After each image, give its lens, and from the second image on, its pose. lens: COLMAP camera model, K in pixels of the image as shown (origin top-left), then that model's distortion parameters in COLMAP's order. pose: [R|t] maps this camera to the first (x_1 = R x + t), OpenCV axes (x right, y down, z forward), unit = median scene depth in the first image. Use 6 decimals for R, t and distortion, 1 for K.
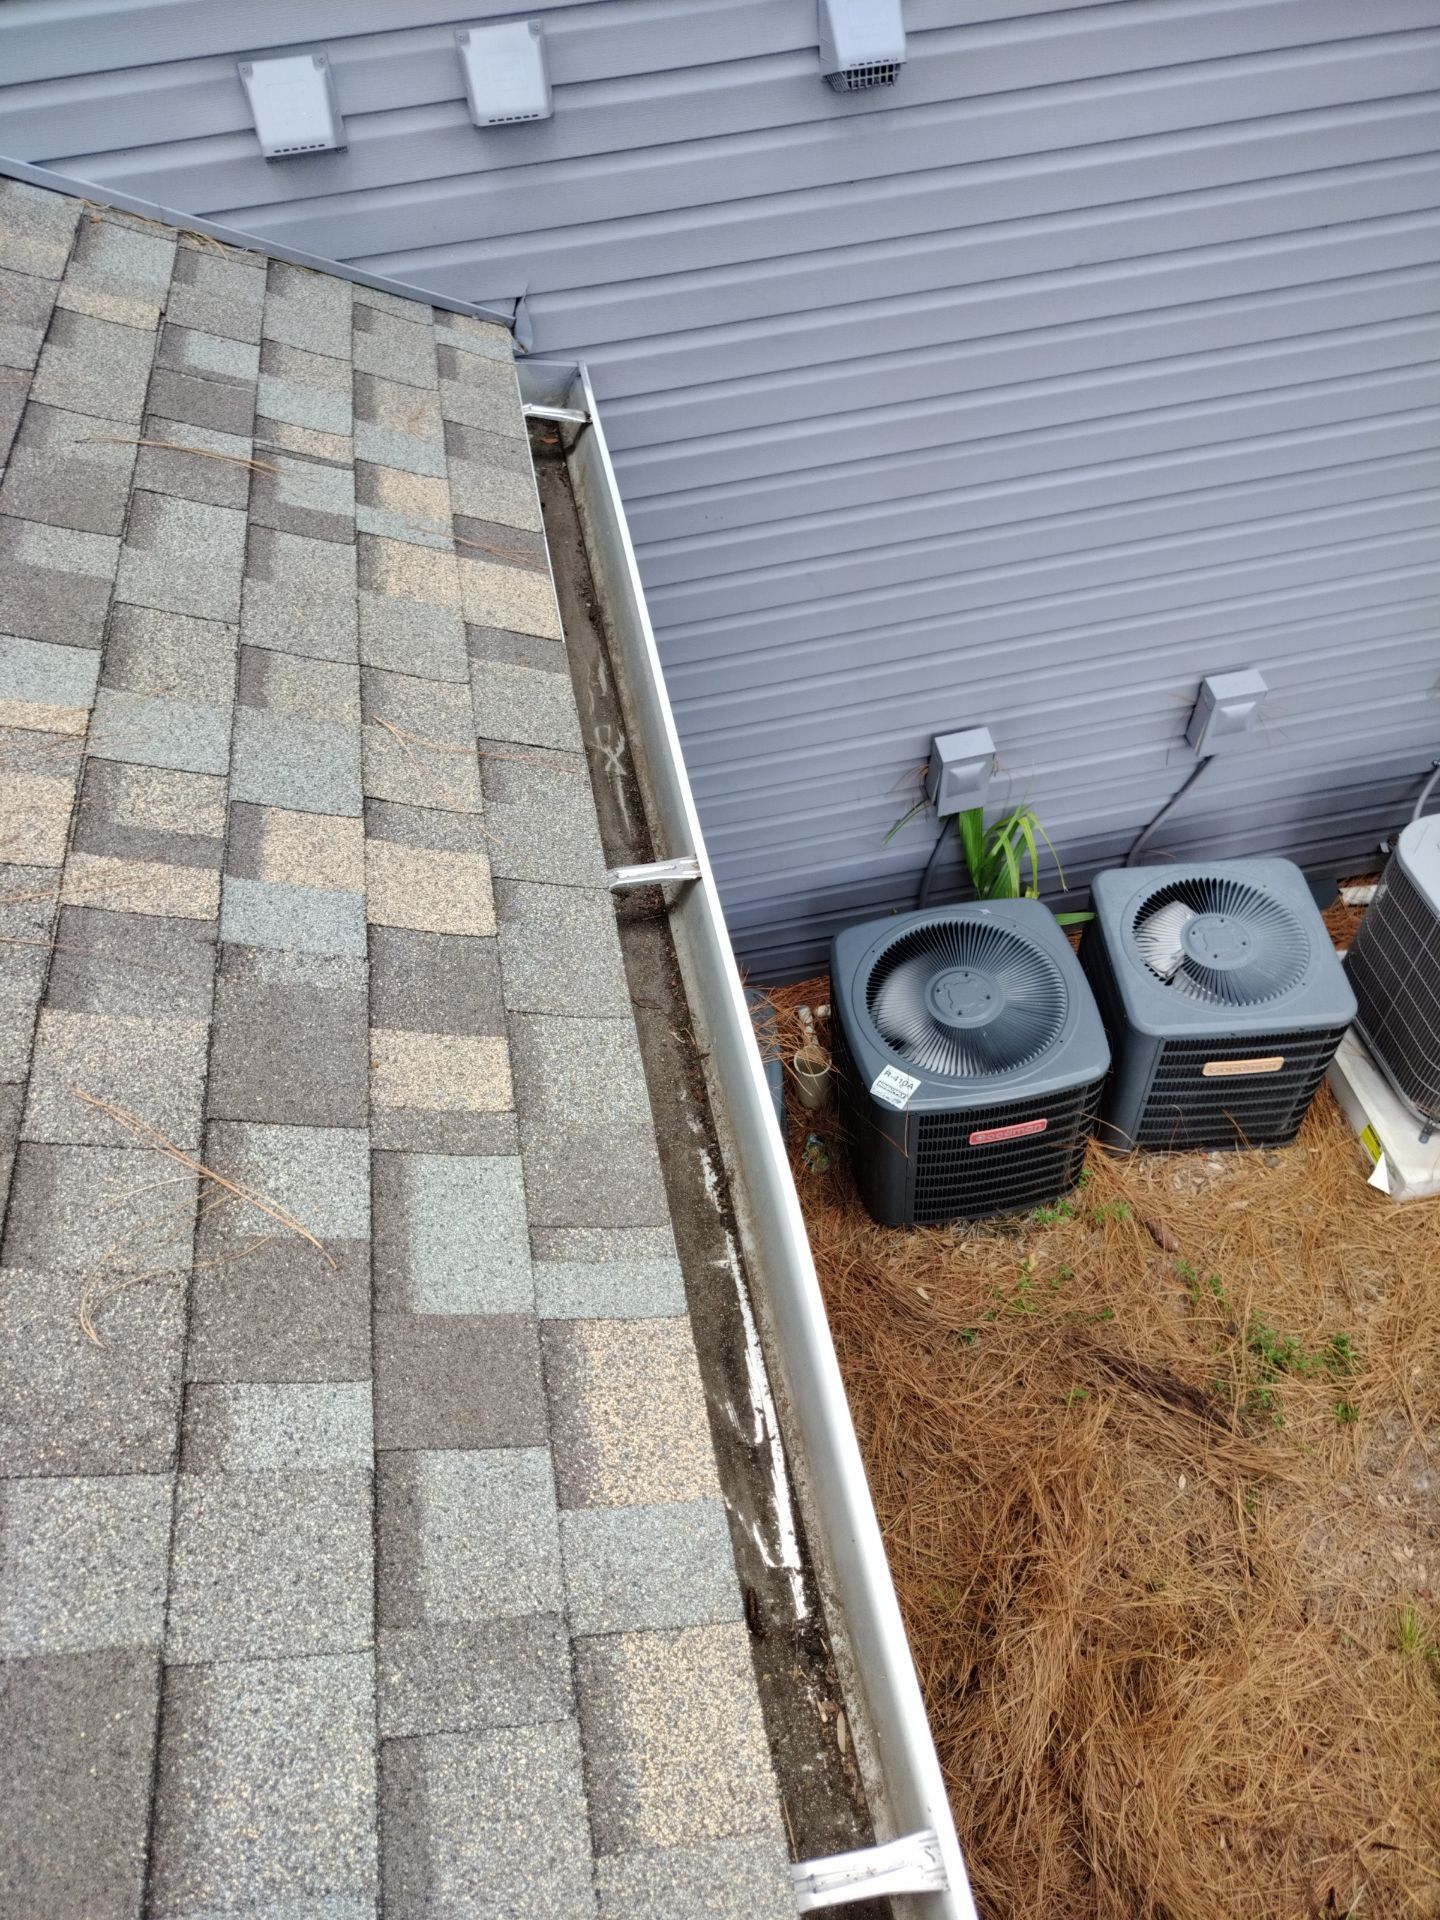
lens RADIAL K [[1373.0, 0, 723.6], [0, 1373.0, 954.6], [0, 0, 1]] dist [0.075684, -0.081341]
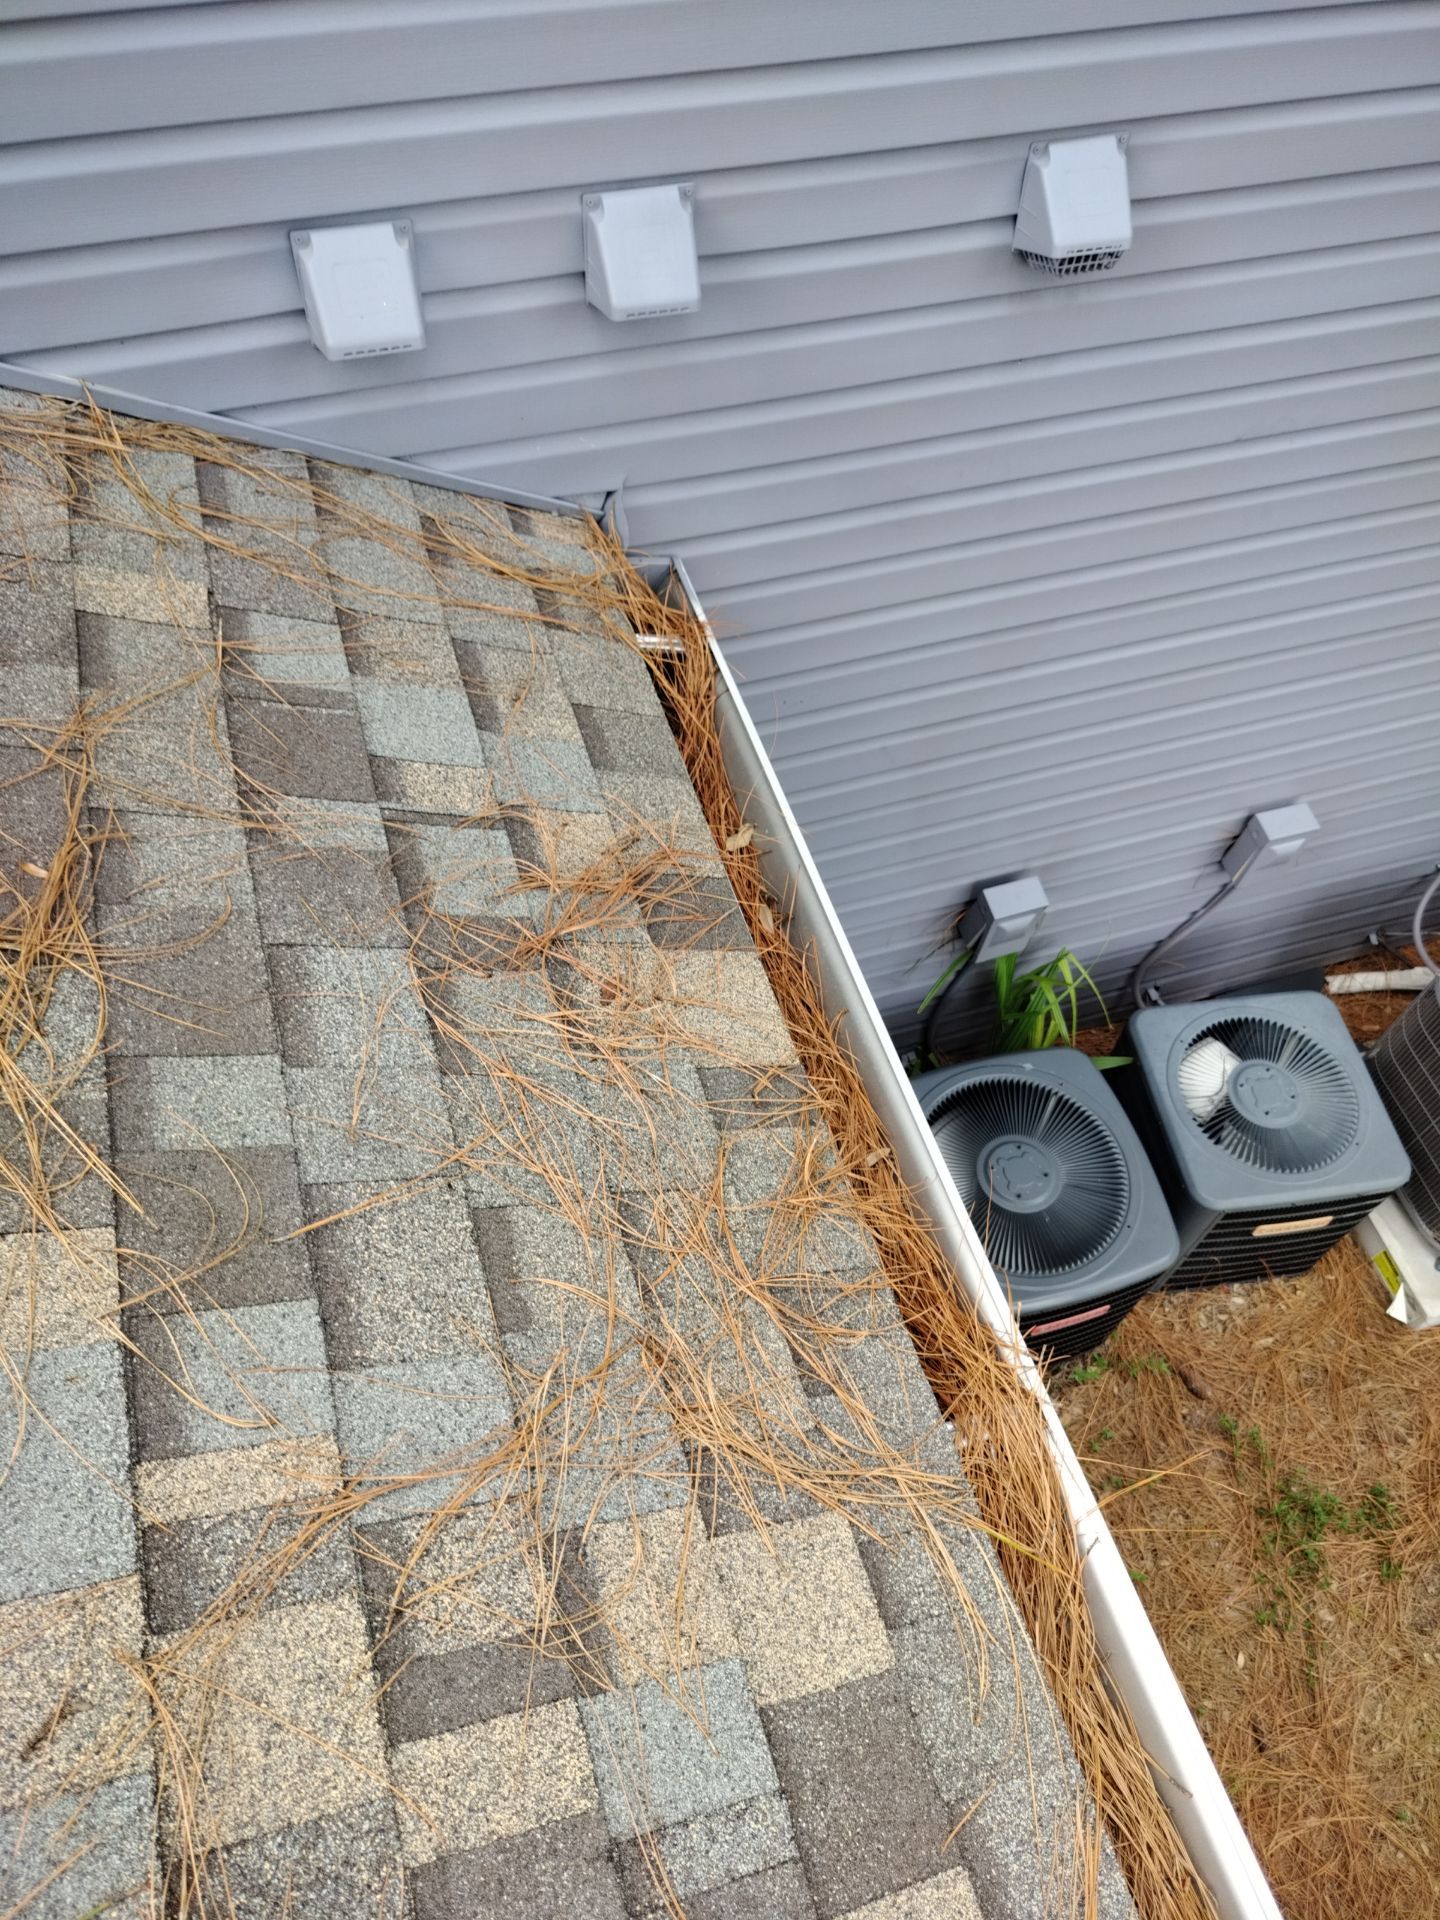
lens RADIAL K [[1373.0, 0, 723.6], [0, 1373.0, 954.6], [0, 0, 1]] dist [0.075684, -0.081341]
pose [[0.986085, -0.034999, 0.162514, -0.165226], [0.017654, 0.994105, 0.106971, -0.217288], [-0.165300, -0.102614, 0.980891, 0.138042]]
